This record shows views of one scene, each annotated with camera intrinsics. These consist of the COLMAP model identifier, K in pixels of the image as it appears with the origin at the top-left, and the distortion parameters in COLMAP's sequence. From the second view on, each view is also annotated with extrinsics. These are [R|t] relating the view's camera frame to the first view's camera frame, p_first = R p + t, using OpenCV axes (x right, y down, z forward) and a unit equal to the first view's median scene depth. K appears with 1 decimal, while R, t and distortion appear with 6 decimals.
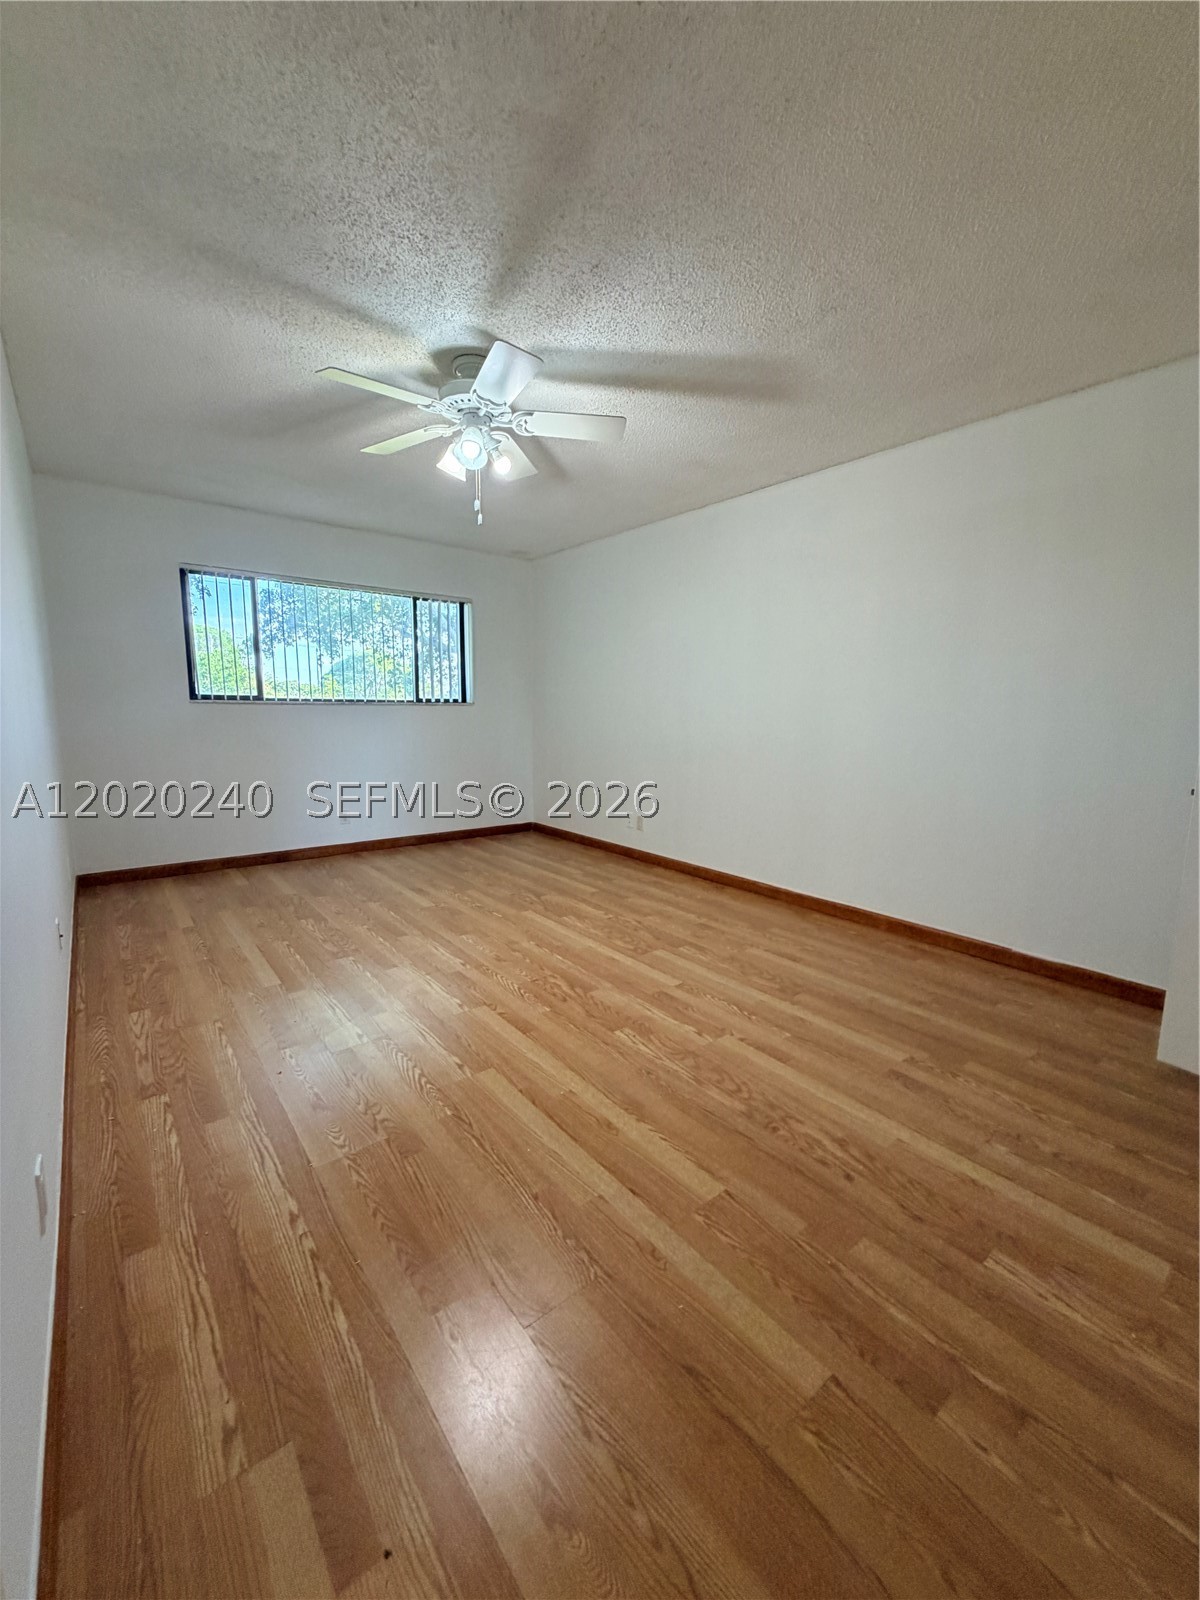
lens RADIAL K [[638.2, 0, 600.4], [0, 638.2, 798.1], [0, 0, 1]] dist [-0.000185, -0.000068]
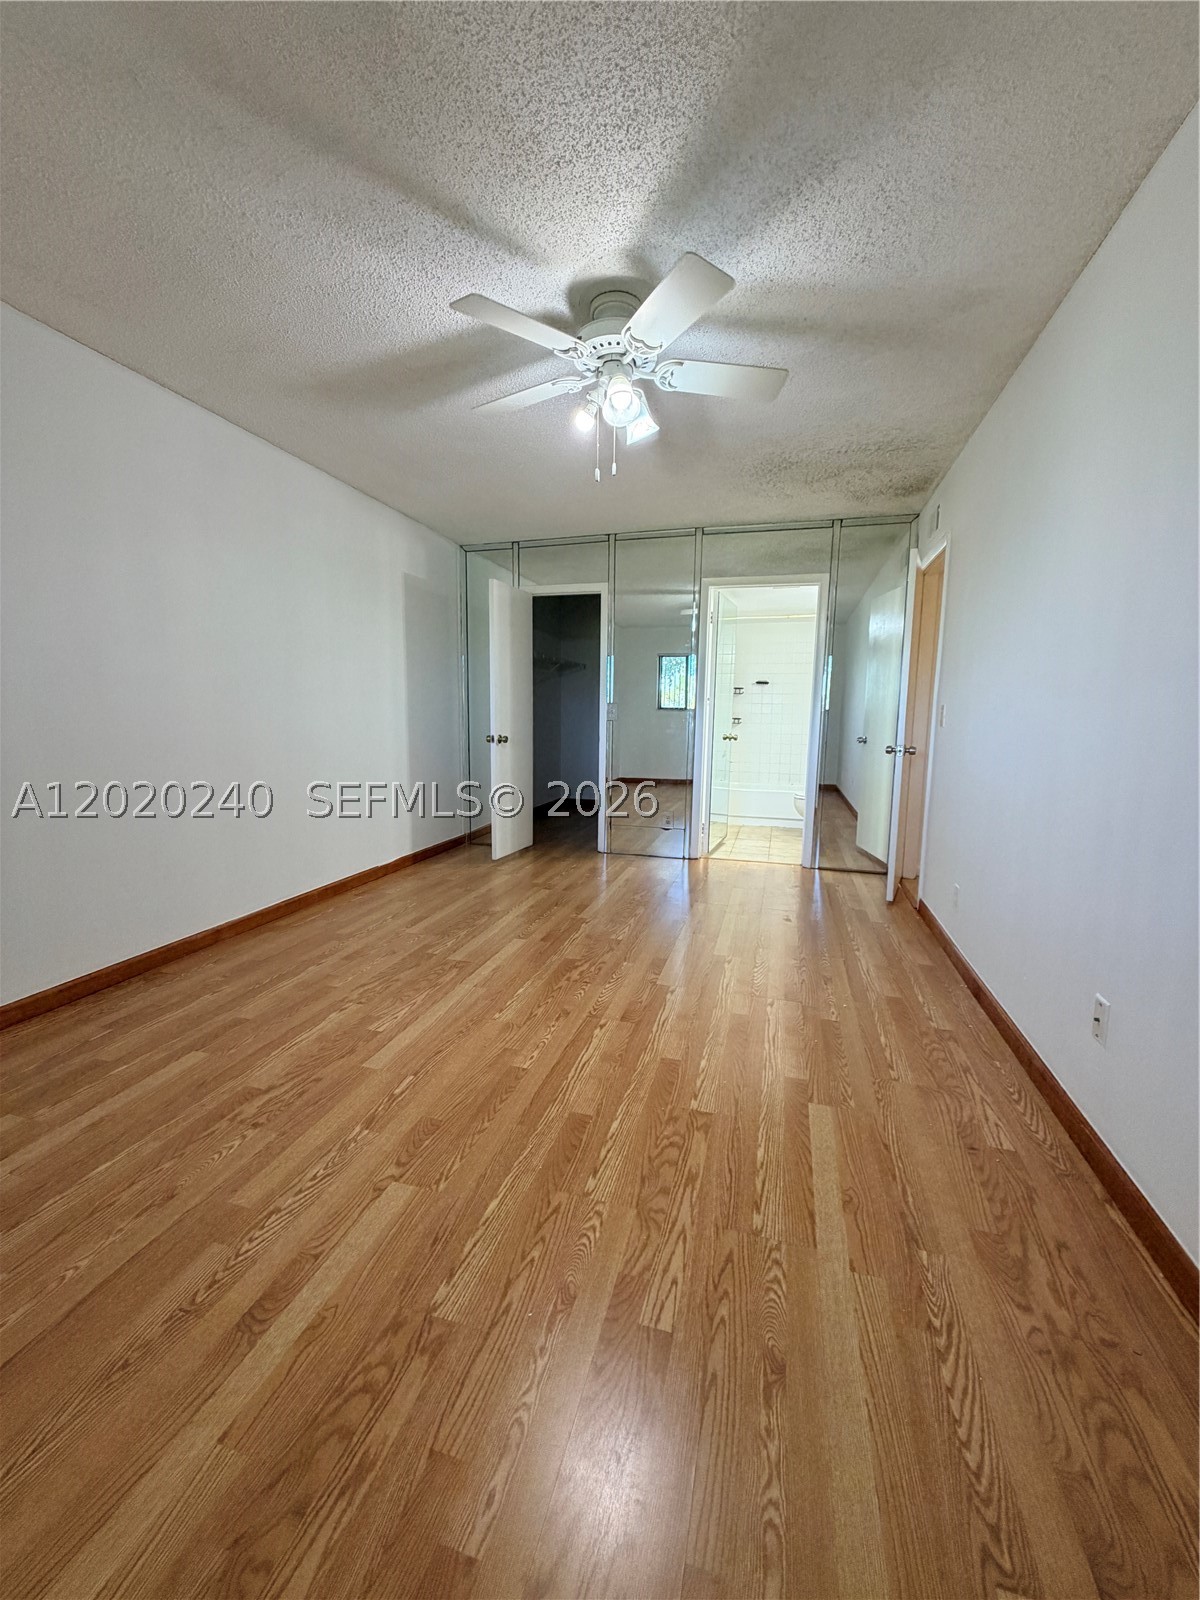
lens RADIAL K [[638.2, 0, 600.4], [0, 638.2, 798.1], [0, 0, 1]] dist [-0.000185, -0.000068]
pose [[-0.578797, -0.126292, 0.805633, -0.738466], [0.097320, 0.970177, 0.222004, -0.171991], [-0.809643, 0.206900, -0.549245, 1.247085]]
